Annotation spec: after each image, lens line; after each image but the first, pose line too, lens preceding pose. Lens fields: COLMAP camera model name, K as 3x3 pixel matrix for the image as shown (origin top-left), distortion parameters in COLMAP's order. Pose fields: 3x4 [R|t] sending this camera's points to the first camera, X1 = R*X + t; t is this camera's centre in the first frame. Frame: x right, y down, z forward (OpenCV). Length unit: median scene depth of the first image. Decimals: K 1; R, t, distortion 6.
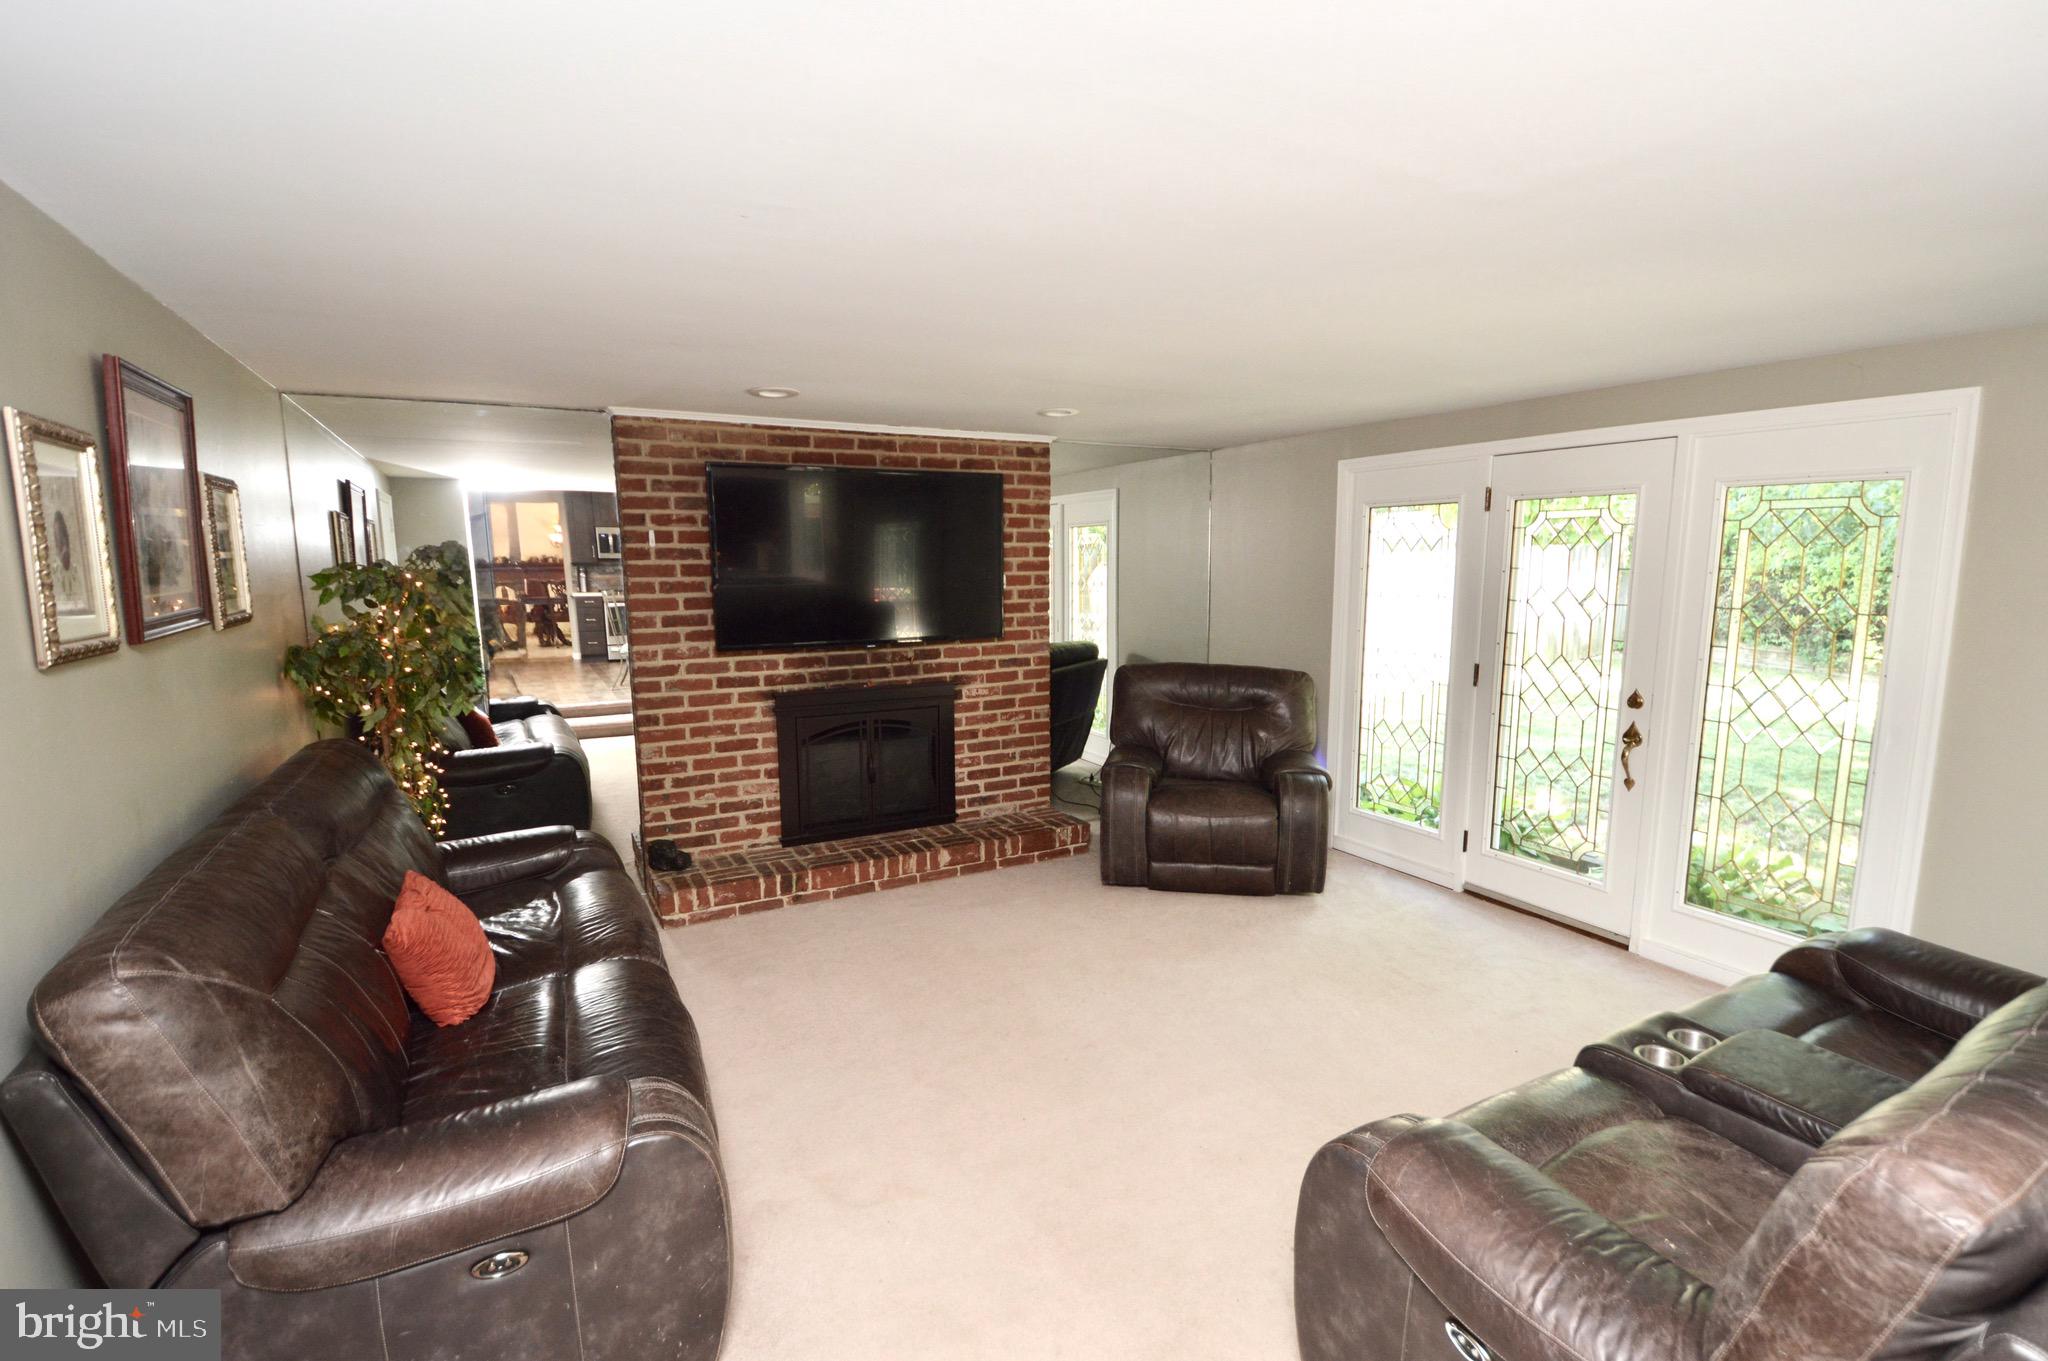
lens RADIAL K [[967.8, 0, 1043.6], [0, 967.8, 699.0], [0, 0, 1]] dist [0.002183, -0.014148]
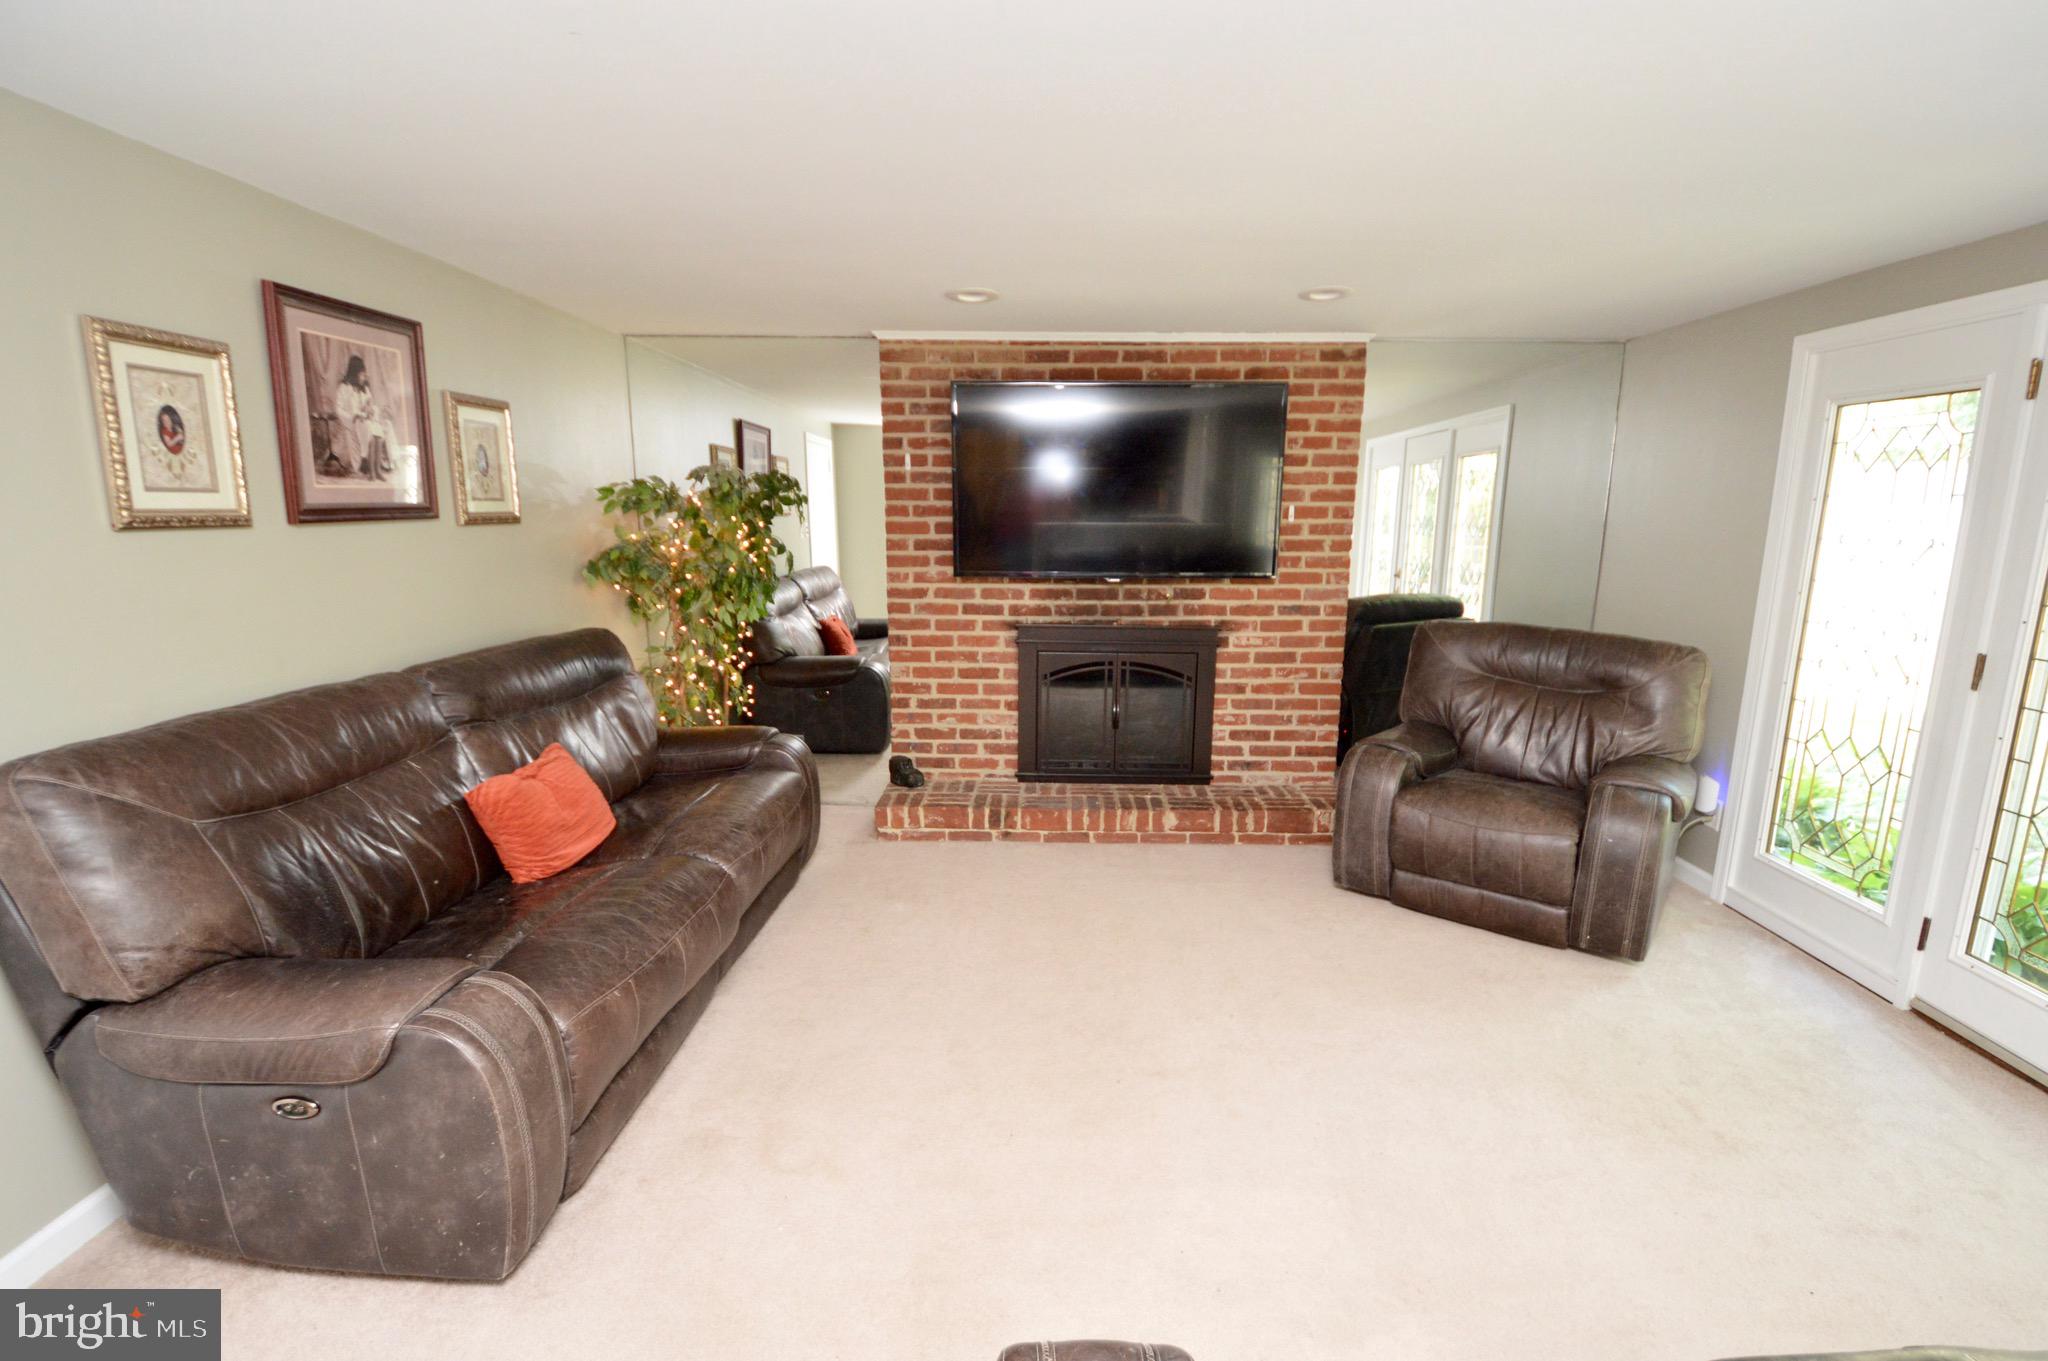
lens RADIAL K [[941.3, 0, 1023.4], [0, 941.3, 702.9], [0, 0, 1]] dist [0.003110, -0.012174]
pose [[0.862720, 0.110300, -0.493507, 0.192512], [-0.083686, 0.993607, 0.075777, 0.000747], [0.498710, -0.024074, 0.866435, 0.172622]]
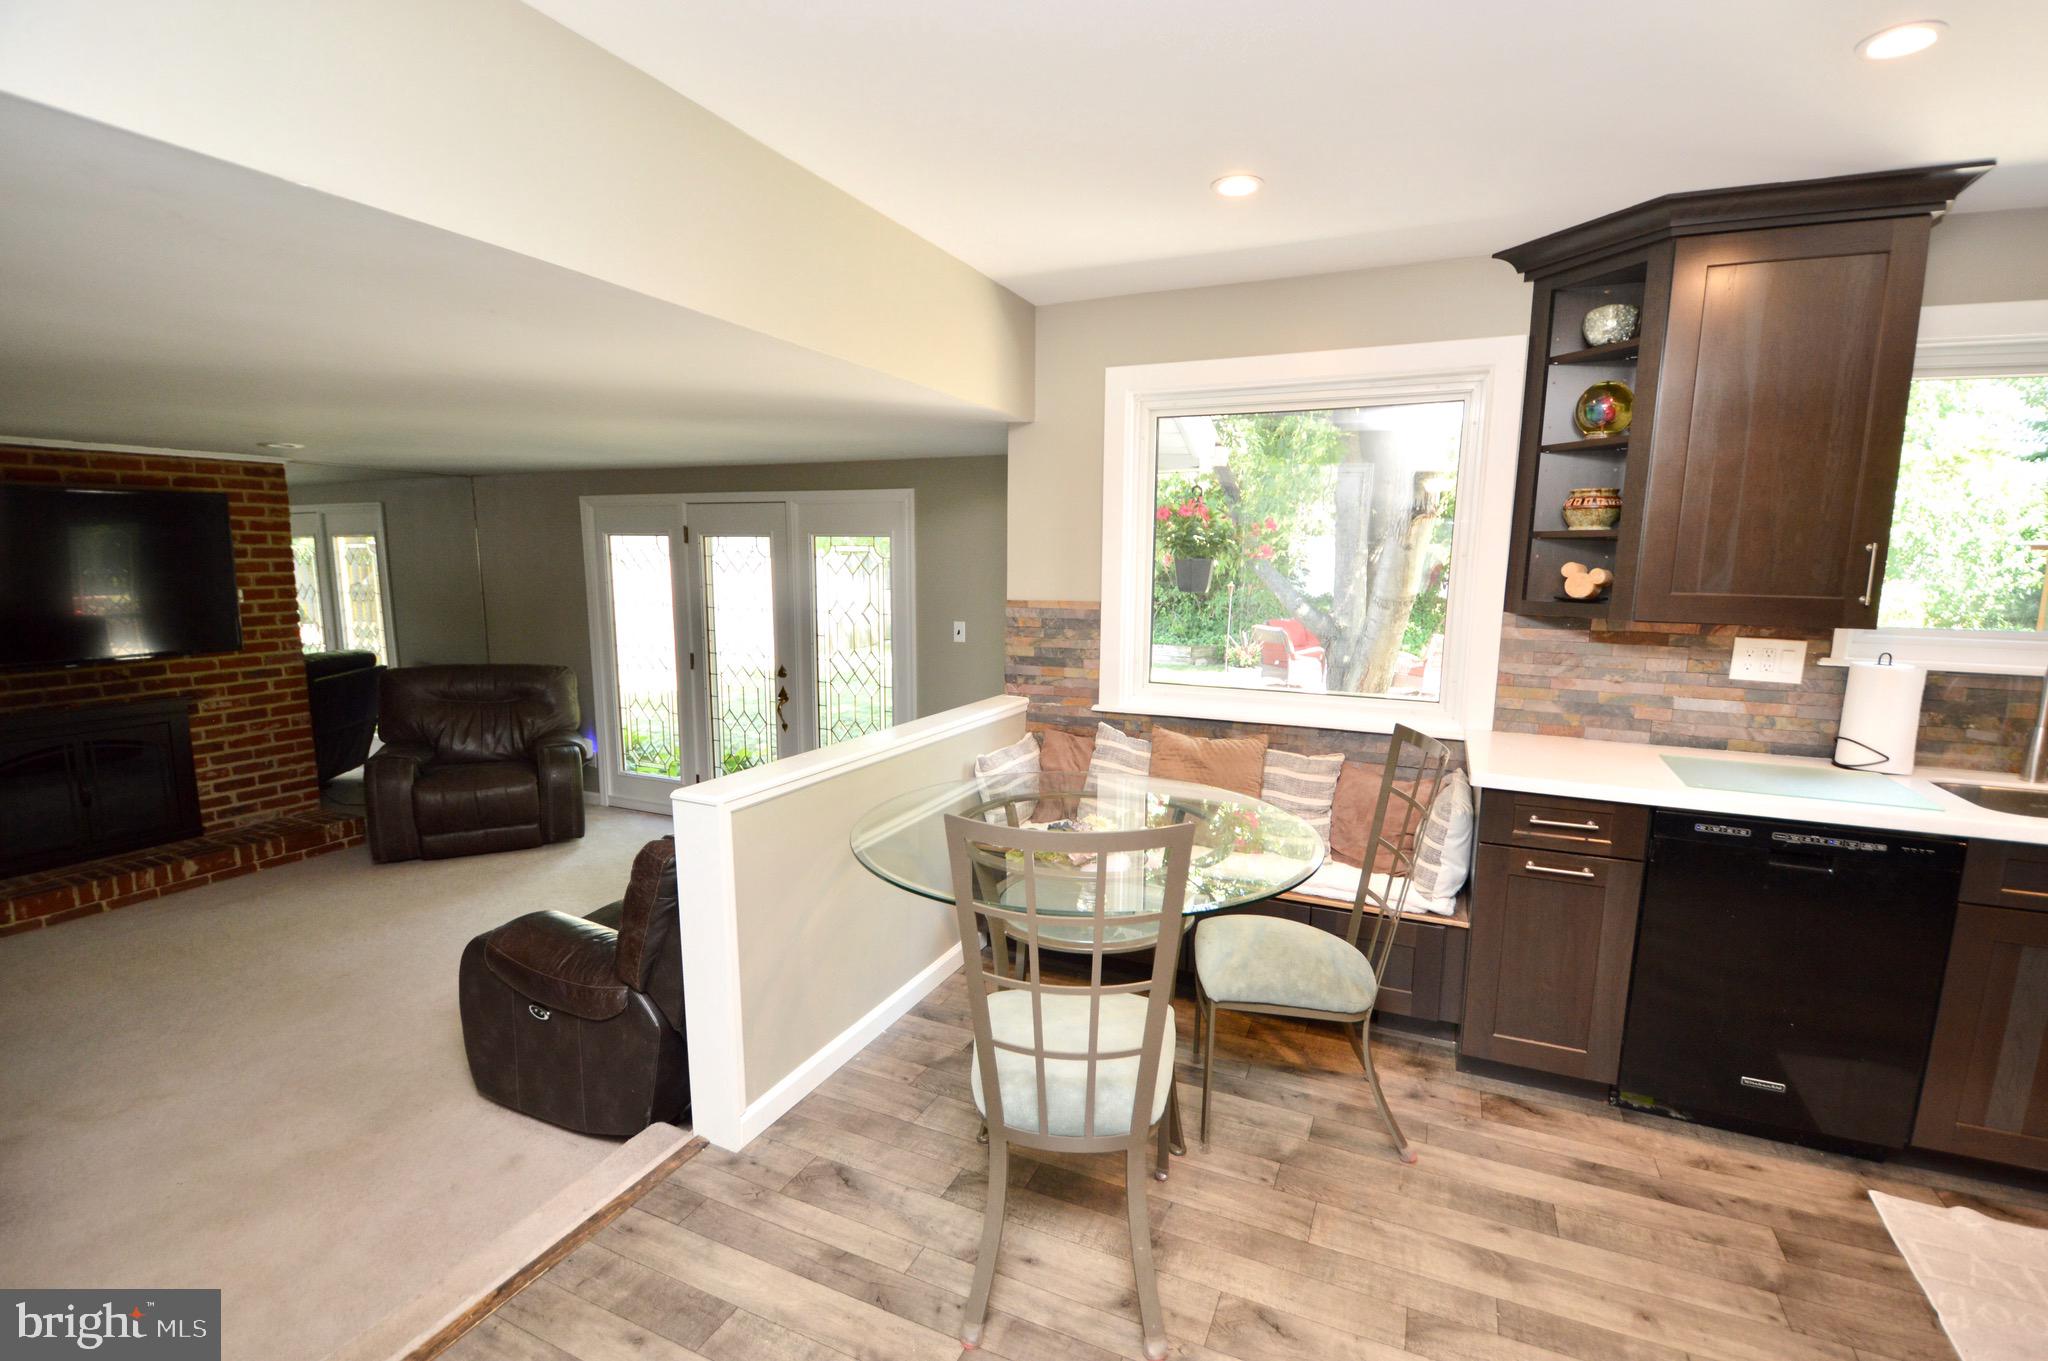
lens RADIAL K [[912.2, 0, 1048.1], [0, 912.2, 698.9], [0, 0, 1]] dist [0.011116, -0.020583]
pose [[0.797669, -0.079380, 0.597848, 0.061684], [0.072892, 0.996722, 0.035087, 0.017503], [-0.598674, 0.015590, 0.800841, -0.303778]]
